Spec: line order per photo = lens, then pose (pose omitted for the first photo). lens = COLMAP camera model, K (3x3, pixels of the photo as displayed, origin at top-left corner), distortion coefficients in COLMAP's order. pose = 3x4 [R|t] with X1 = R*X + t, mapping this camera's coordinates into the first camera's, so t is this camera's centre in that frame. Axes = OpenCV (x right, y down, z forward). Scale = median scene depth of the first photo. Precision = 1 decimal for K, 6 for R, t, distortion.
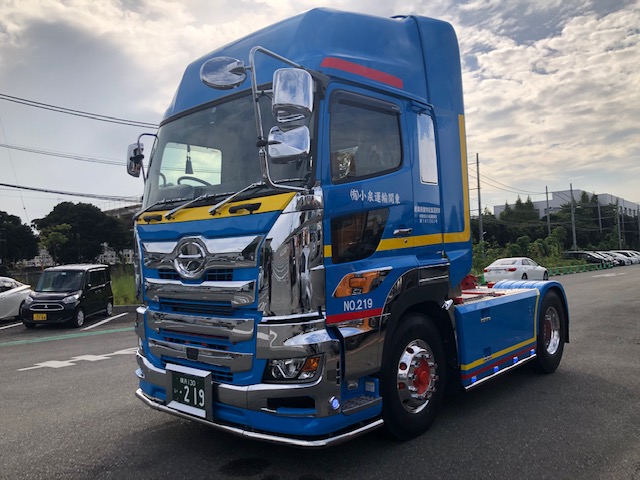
lens RADIAL K [[532.9, 0, 320.0], [0, 532.9, 240.0], [0, 0, 1]] dist [0.032675, 0.001427]
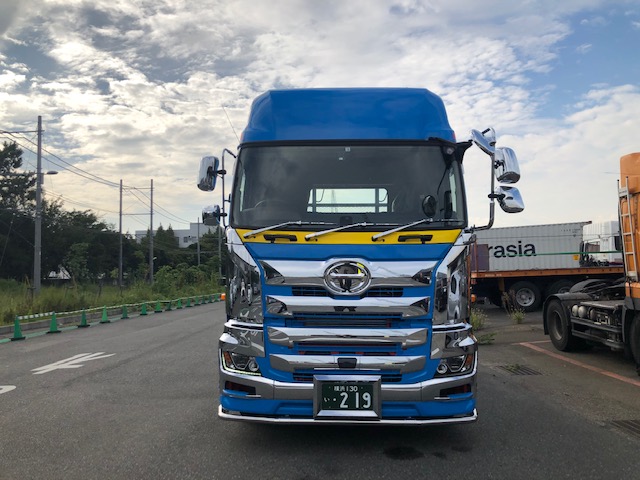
lens RADIAL K [[518.6, 0, 320.0], [0, 518.6, 240.0], [0, 0, 1]] dist [-0.015296, -0.005336]
pose [[0.771028, 0.068911, 0.633062, -1.007207], [-0.039469, 0.997388, -0.060499, 0.024295], [-0.635577, 0.021660, 0.771734, 0.200874]]
